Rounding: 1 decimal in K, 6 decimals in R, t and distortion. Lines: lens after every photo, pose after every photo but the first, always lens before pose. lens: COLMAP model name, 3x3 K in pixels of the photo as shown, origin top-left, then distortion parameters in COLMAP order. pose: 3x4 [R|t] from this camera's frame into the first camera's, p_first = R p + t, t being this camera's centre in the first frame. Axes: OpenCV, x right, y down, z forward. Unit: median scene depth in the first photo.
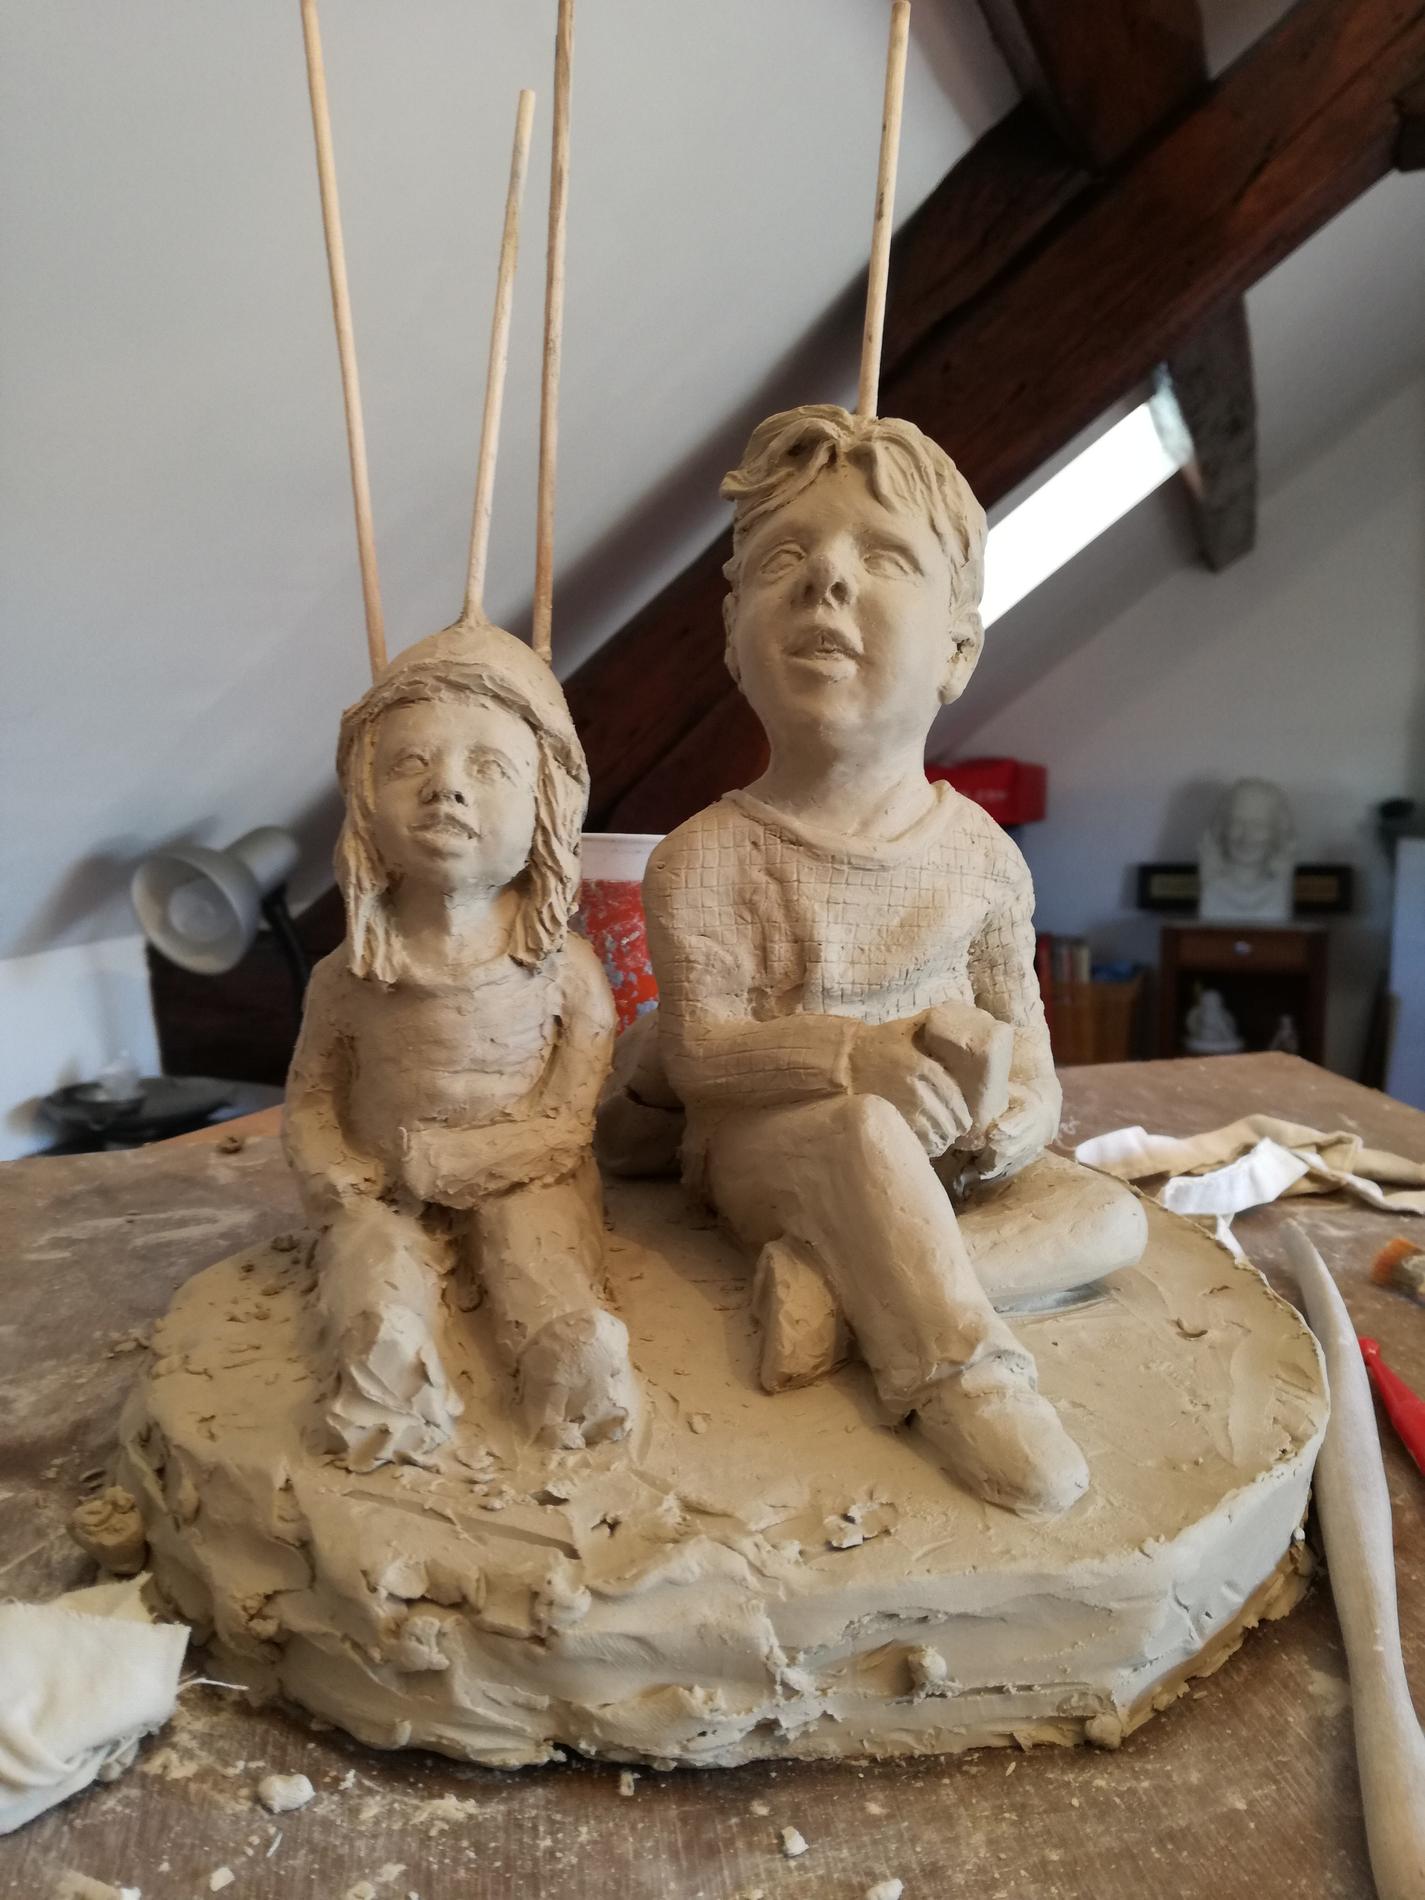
lens RADIAL K [[1529.8, 0, 722.5], [0, 1529.8, 939.2], [0, 0, 1]] dist [0.039410, -0.094803]
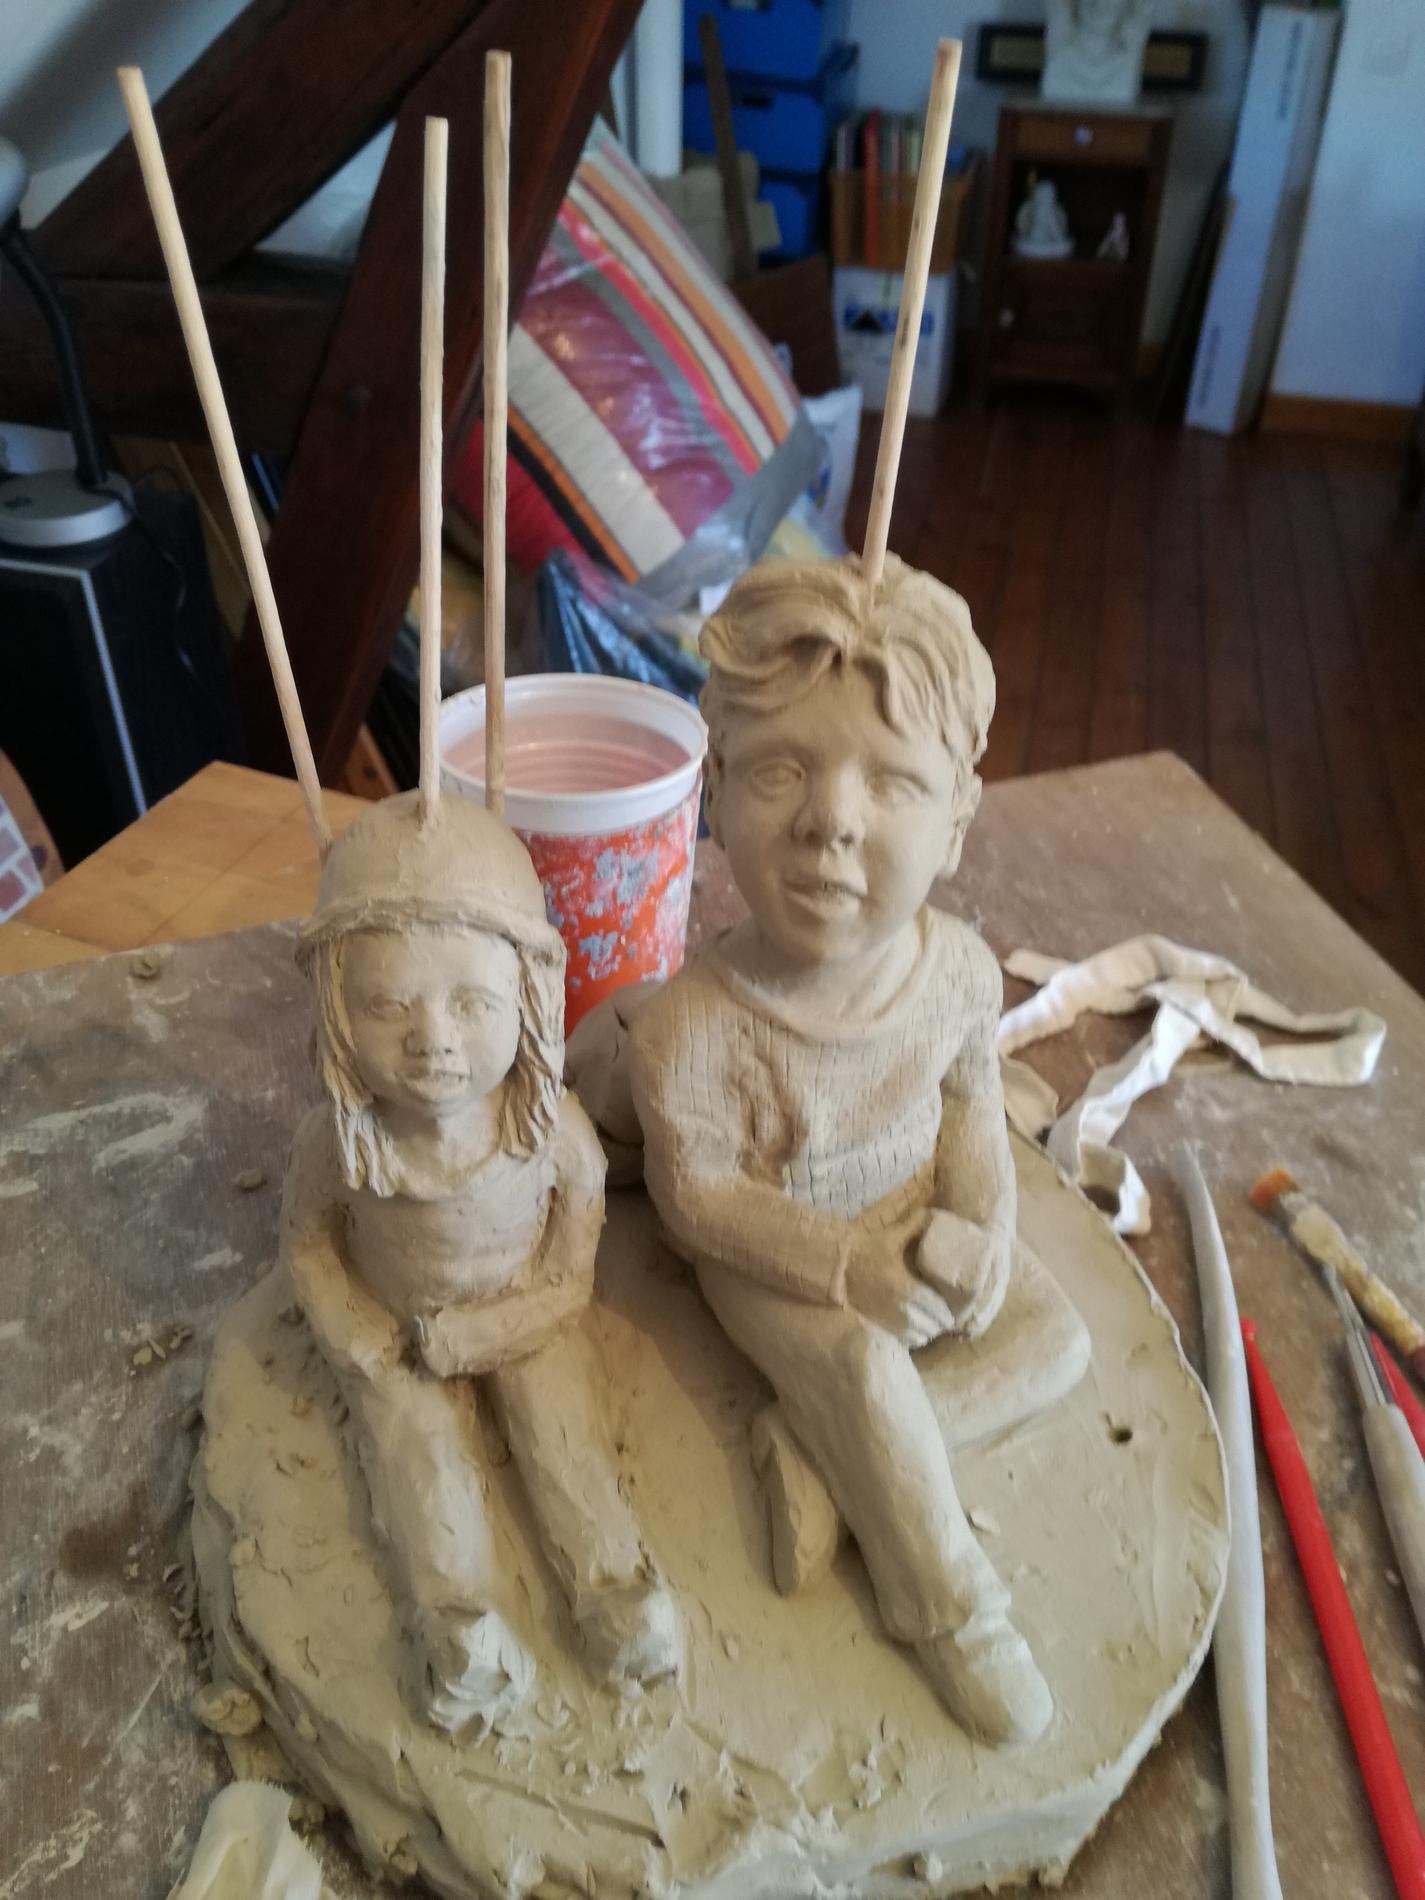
lens RADIAL K [[1529.8, 0, 721.2], [0, 1529.8, 938.0], [0, 0, 1]] dist [0.039410, -0.094803]
pose [[0.992654, -0.054822, 0.107857, -0.105639], [-0.002487, 0.882022, 0.471202, -0.634116], [-0.120965, -0.468009, 0.875406, 0.177537]]
